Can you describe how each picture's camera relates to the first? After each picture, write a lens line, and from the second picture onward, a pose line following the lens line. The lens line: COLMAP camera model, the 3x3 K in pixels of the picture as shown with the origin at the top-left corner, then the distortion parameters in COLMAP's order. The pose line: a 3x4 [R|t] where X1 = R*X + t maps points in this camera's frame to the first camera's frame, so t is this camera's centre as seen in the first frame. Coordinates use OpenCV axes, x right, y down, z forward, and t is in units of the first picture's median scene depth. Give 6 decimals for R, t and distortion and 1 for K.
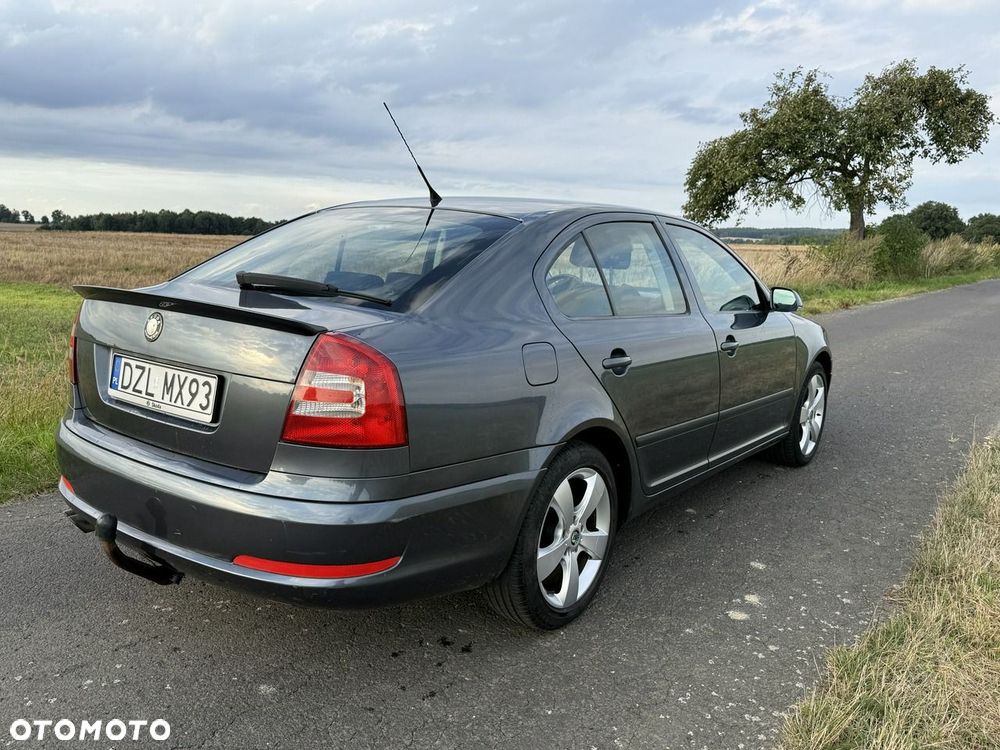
lens RADIAL K [[833.6, 0, 480.2], [0, 833.6, 378.5], [0, 0, 1]] dist [0.074331, -0.097900]
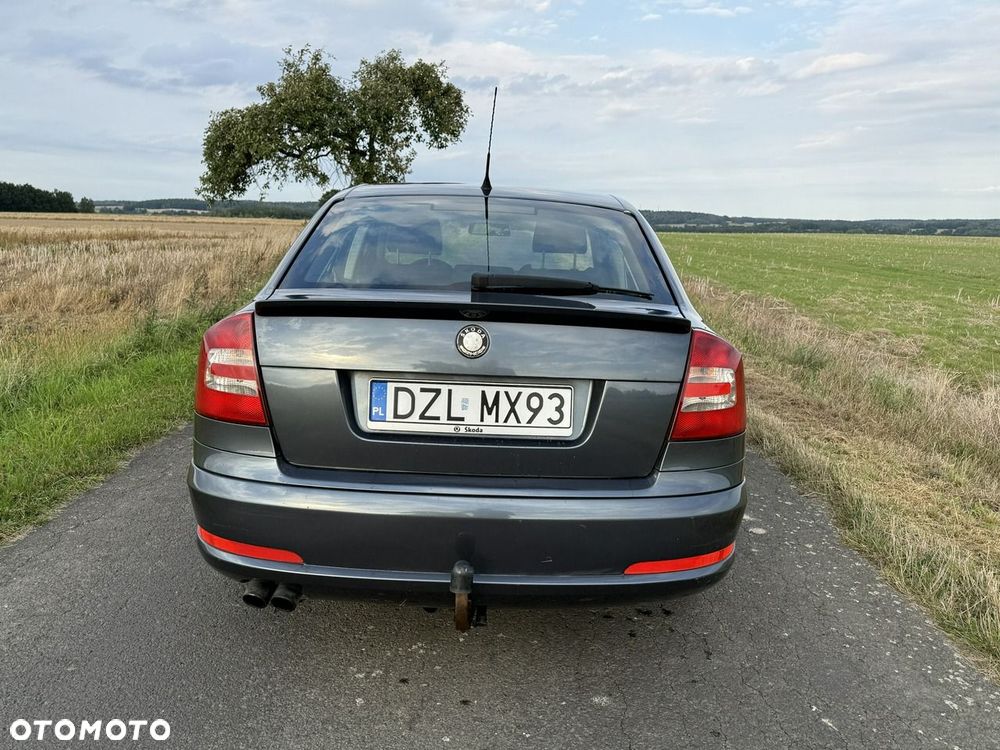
lens RADIAL K [[852.0, 0, 501.7], [0, 852.0, 375.3], [0, 0, 1]] dist [0.040502, -0.042612]
pose [[0.791980, -0.117181, 0.599197, -0.587263], [0.102019, 0.993010, 0.059354, -0.049224], [-0.601964, 0.014123, 0.798399, 0.176311]]
